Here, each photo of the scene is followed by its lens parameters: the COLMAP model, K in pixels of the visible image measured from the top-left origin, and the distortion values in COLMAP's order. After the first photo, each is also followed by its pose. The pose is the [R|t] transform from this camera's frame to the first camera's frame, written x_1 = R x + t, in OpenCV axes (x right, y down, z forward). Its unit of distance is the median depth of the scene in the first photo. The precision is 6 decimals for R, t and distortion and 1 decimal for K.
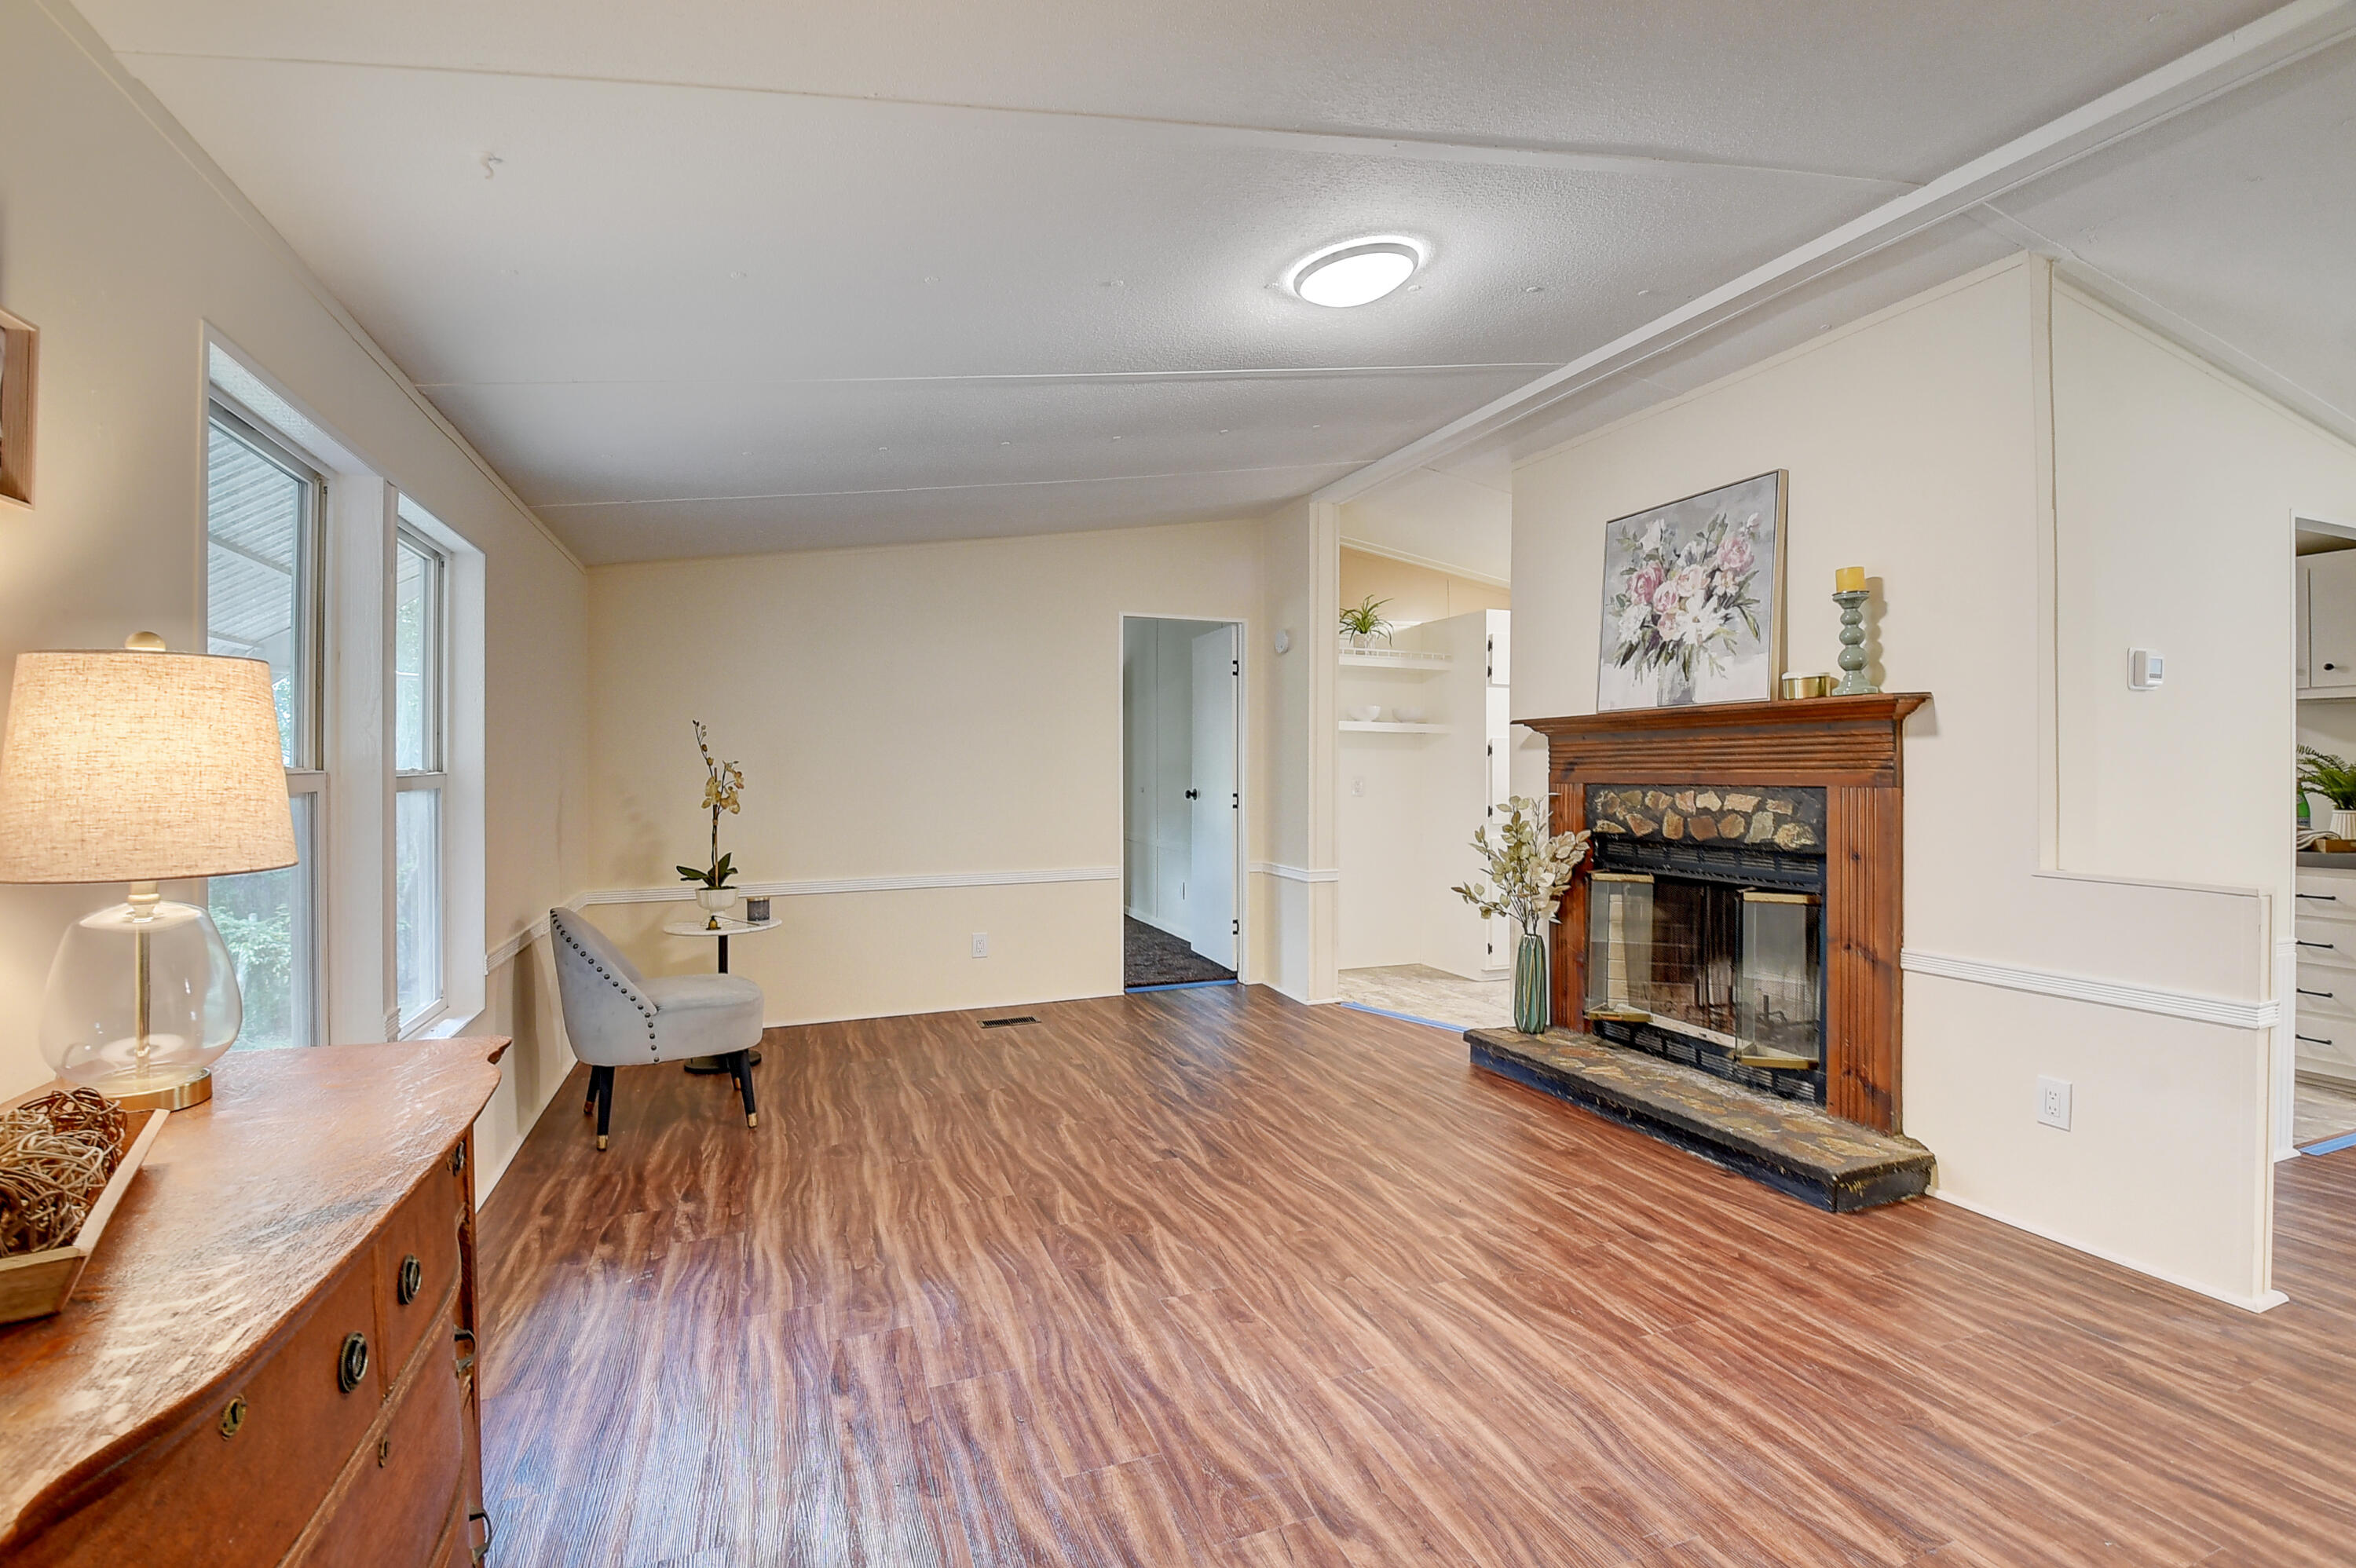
lens RADIAL K [[1031.7, 0, 1173.4], [0, 1031.7, 770.4], [0, 0, 1]] dist [0.012987, -0.016121]
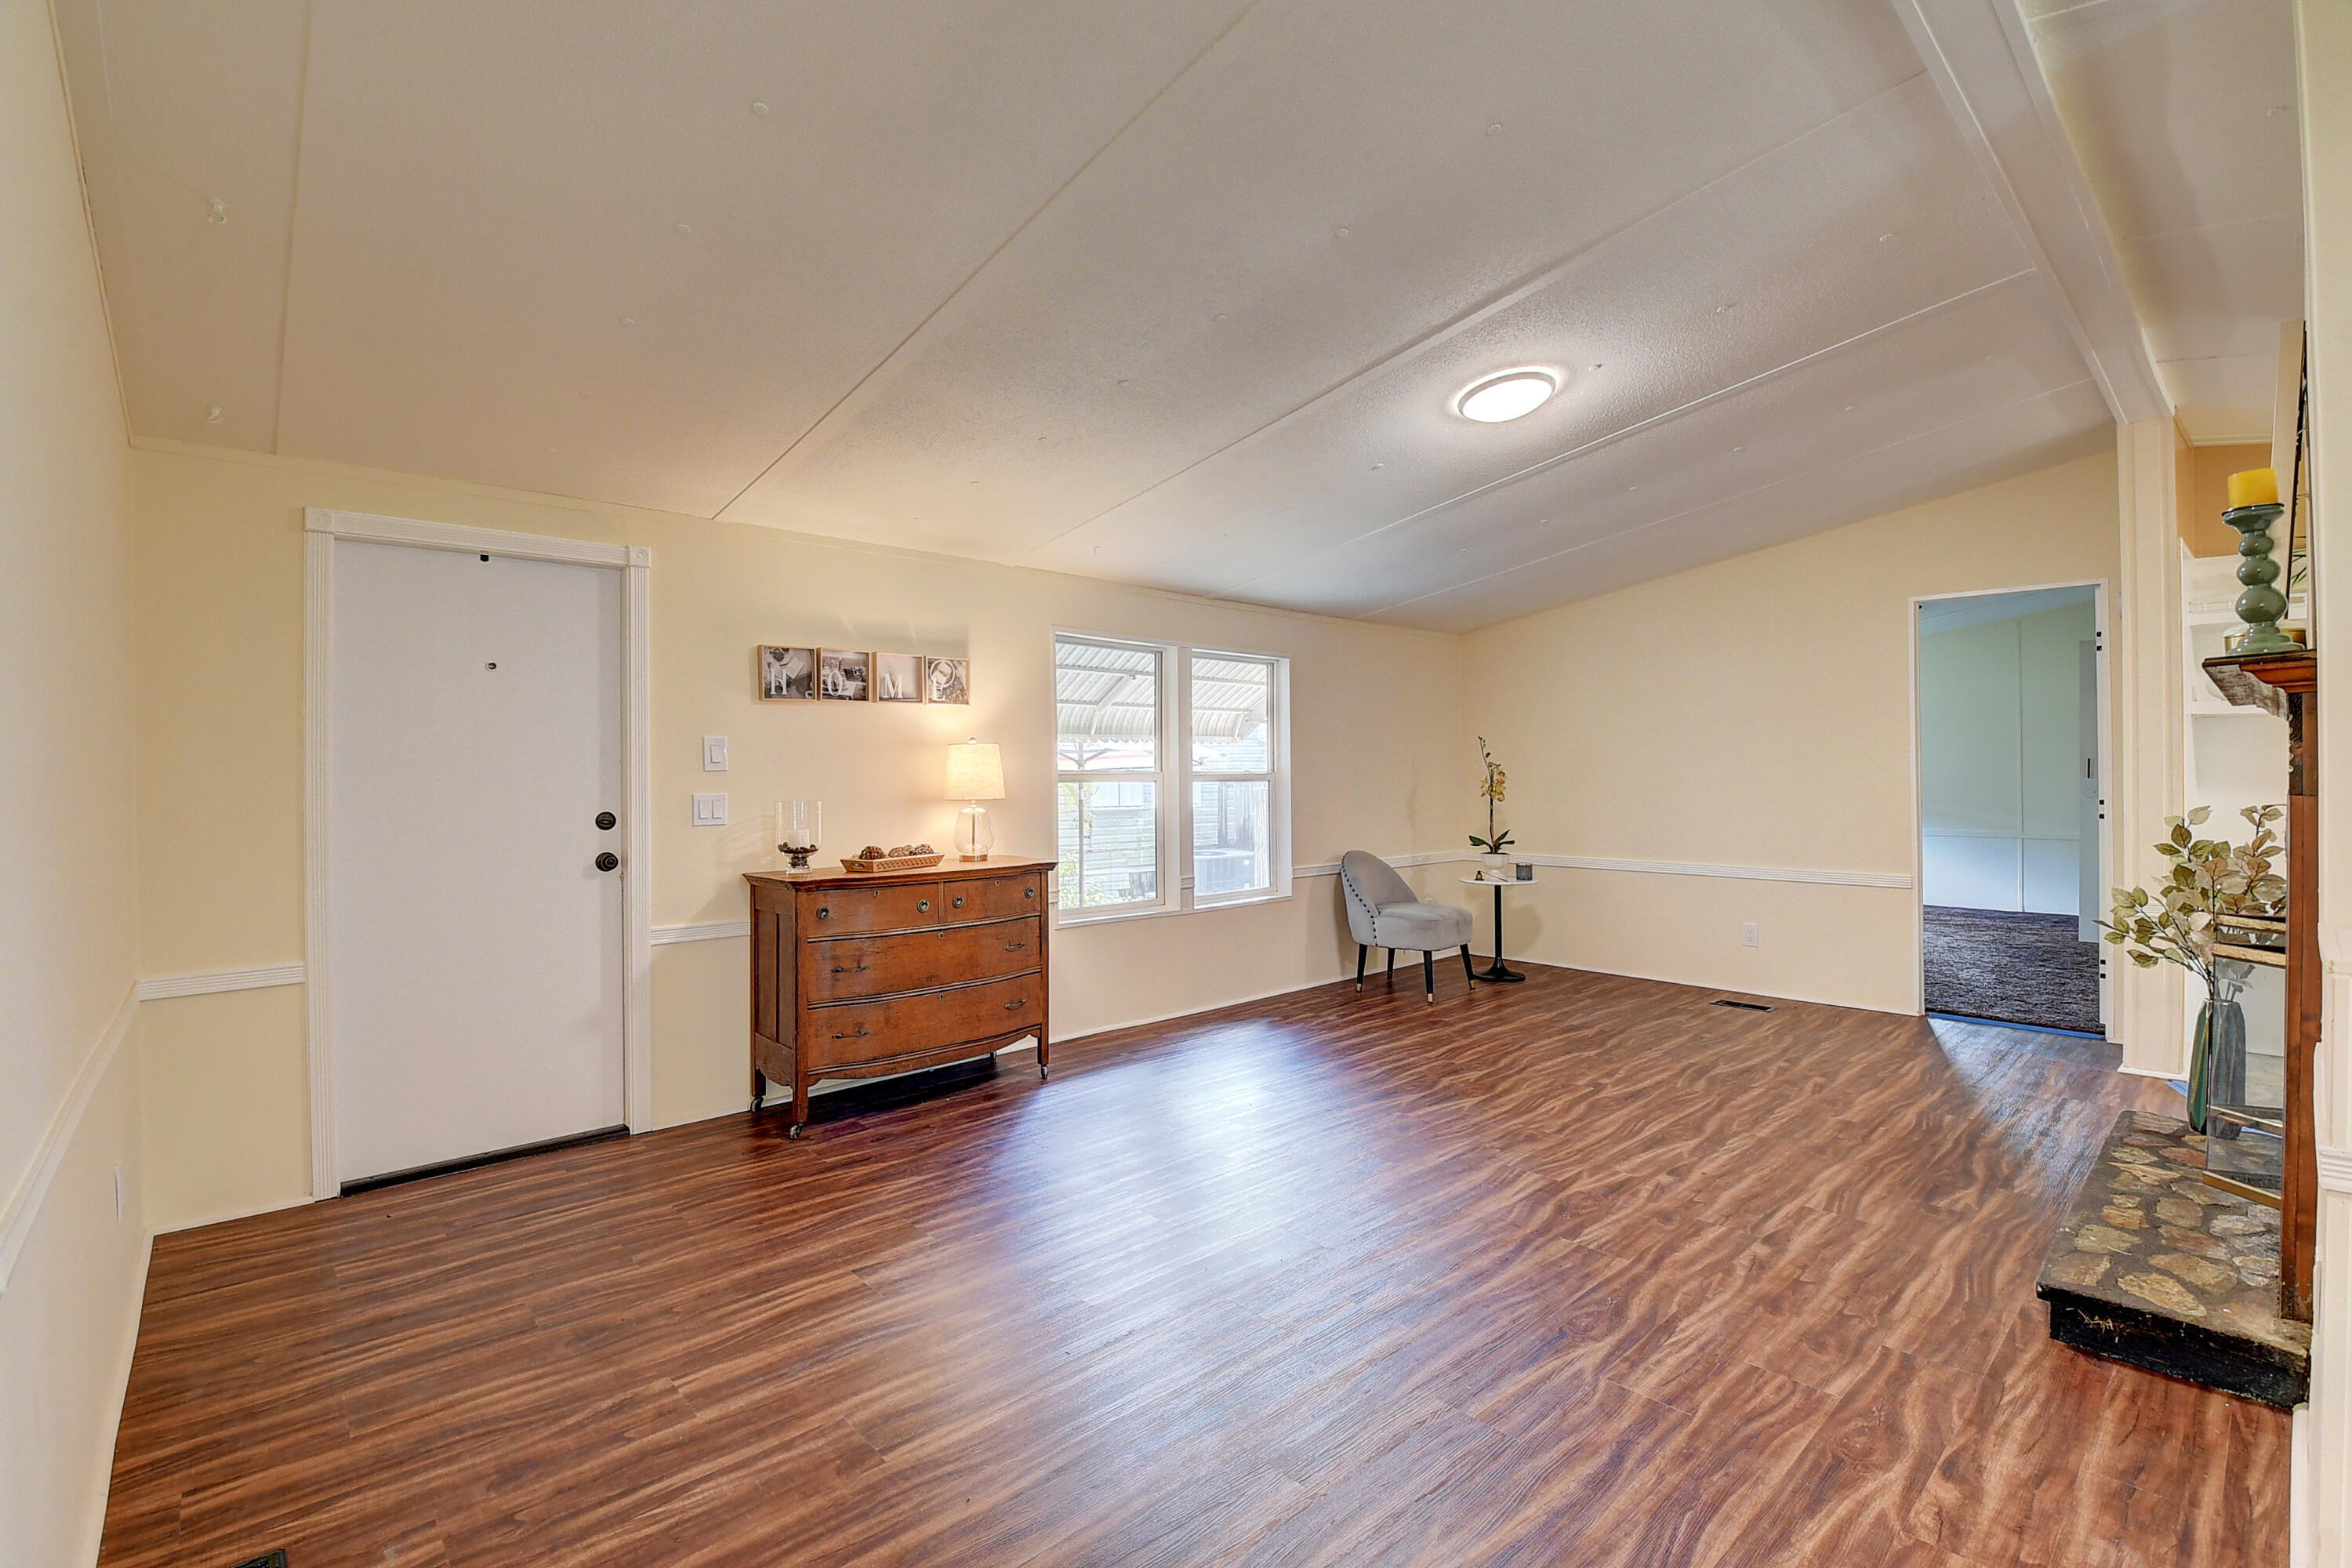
lens RADIAL K [[1030.0, 0, 1171.5], [0, 1030.0, 770.4], [0, 0, 1]] dist [0.012987, -0.016121]
pose [[0.361019, -0.005949, -0.932540, 1.103212], [-0.005672, 0.999947, -0.008575, 0.024383], [0.932541, 0.008385, 0.360966, 0.128259]]
